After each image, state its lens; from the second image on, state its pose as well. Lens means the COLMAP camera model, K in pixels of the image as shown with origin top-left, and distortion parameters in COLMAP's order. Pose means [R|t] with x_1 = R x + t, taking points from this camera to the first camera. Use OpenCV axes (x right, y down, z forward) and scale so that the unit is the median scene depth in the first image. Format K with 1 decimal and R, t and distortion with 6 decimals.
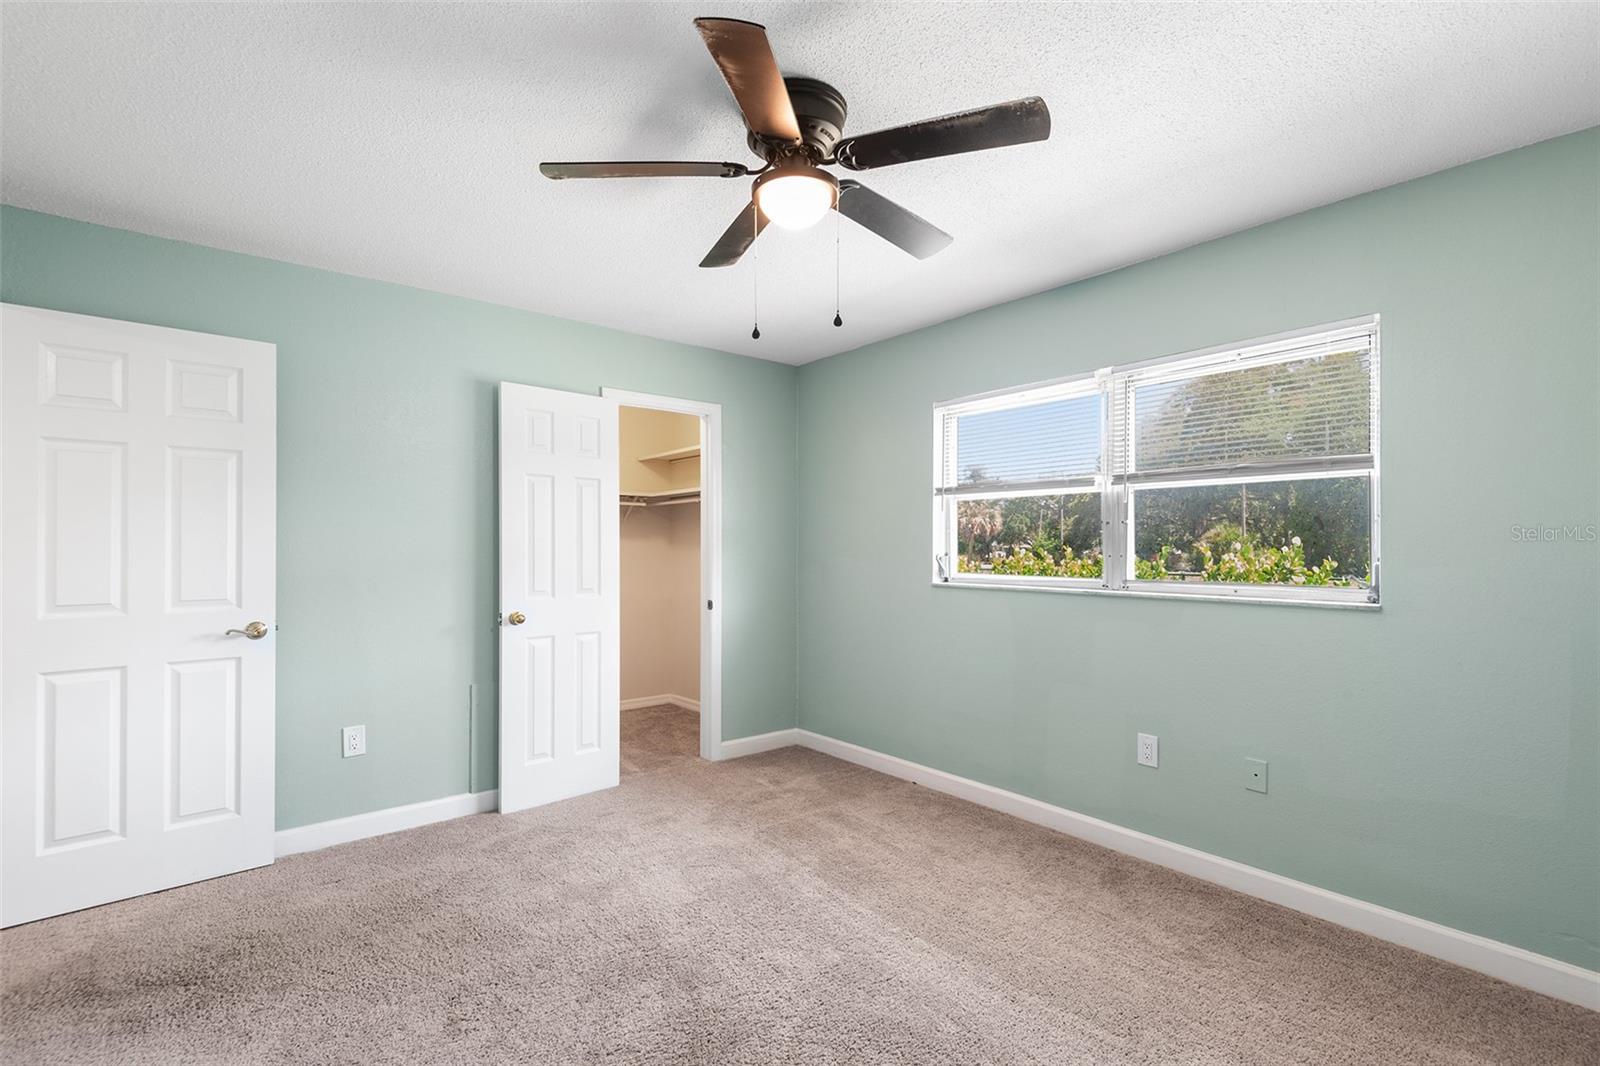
lens RADIAL K [[736.1, 0, 794.5], [0, 736.1, 533.7], [0, 0, 1]] dist [0.030615, -0.023220]
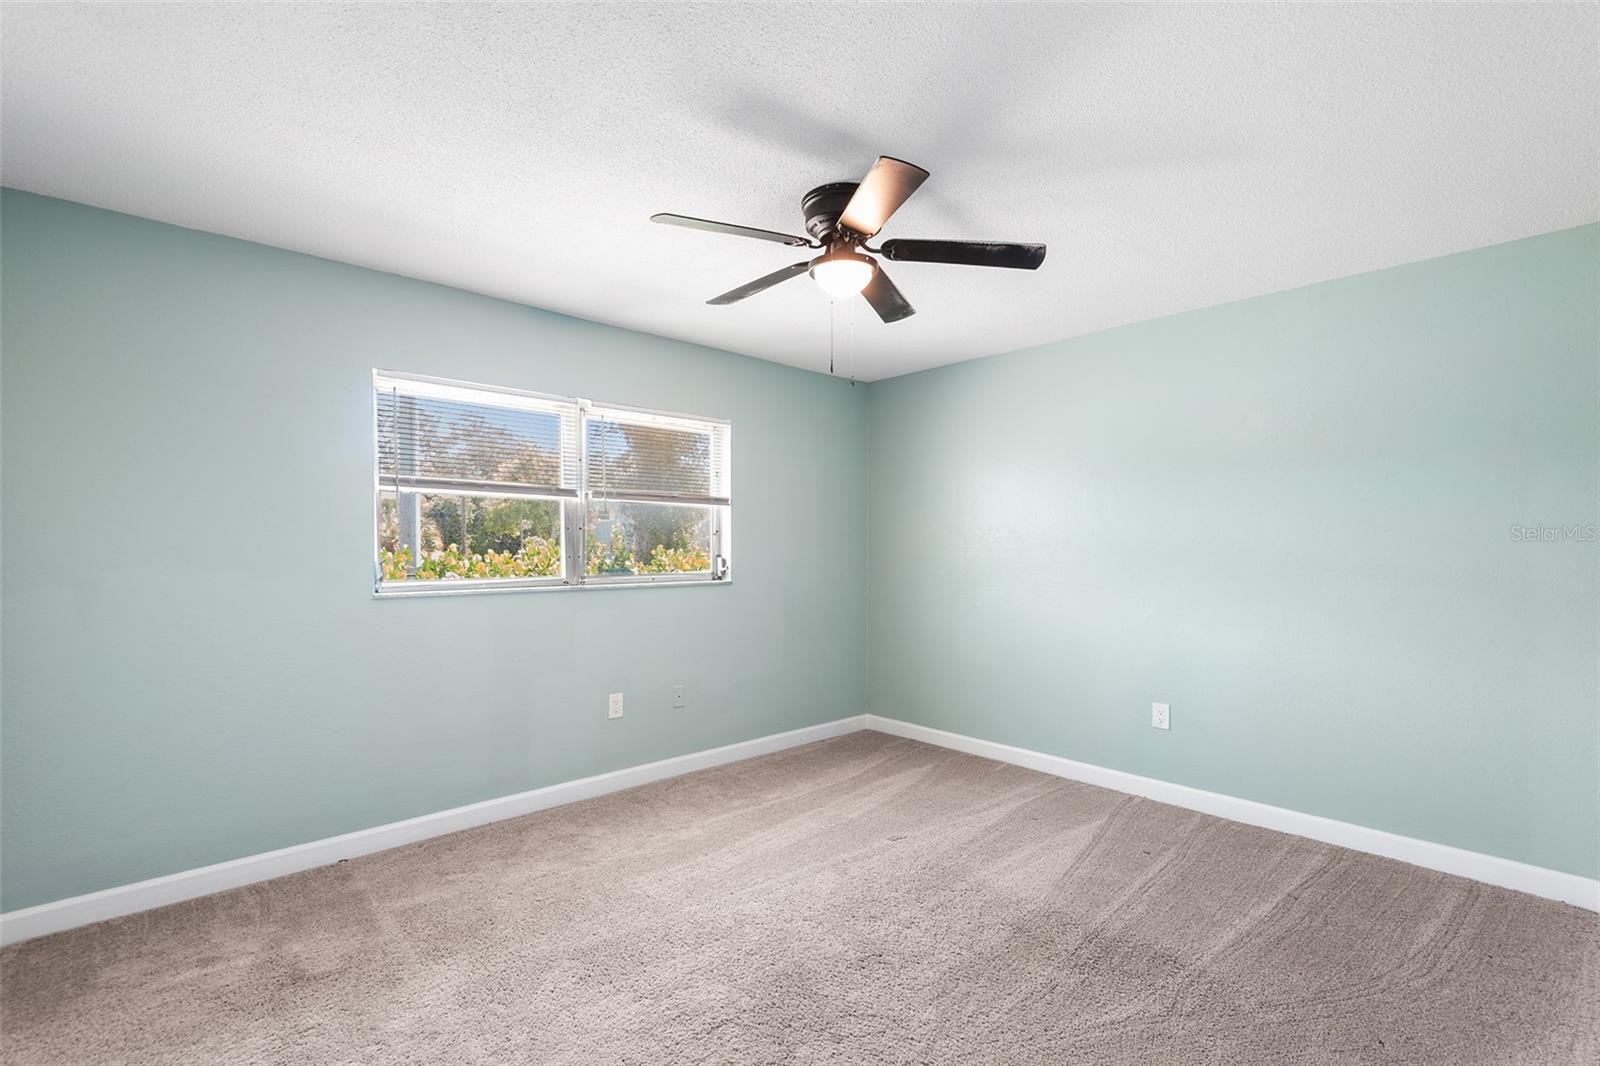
lens RADIAL K [[755.6, 0, 791.7], [0, 755.6, 547.9], [0, 0, 1]] dist [0.031796, -0.023081]
pose [[-0.070741, 0.001095, 0.997494, -0.737116], [-0.013689, 0.999904, -0.002068, 0.011696], [-0.997401, -0.013801, -0.070719, 0.673503]]
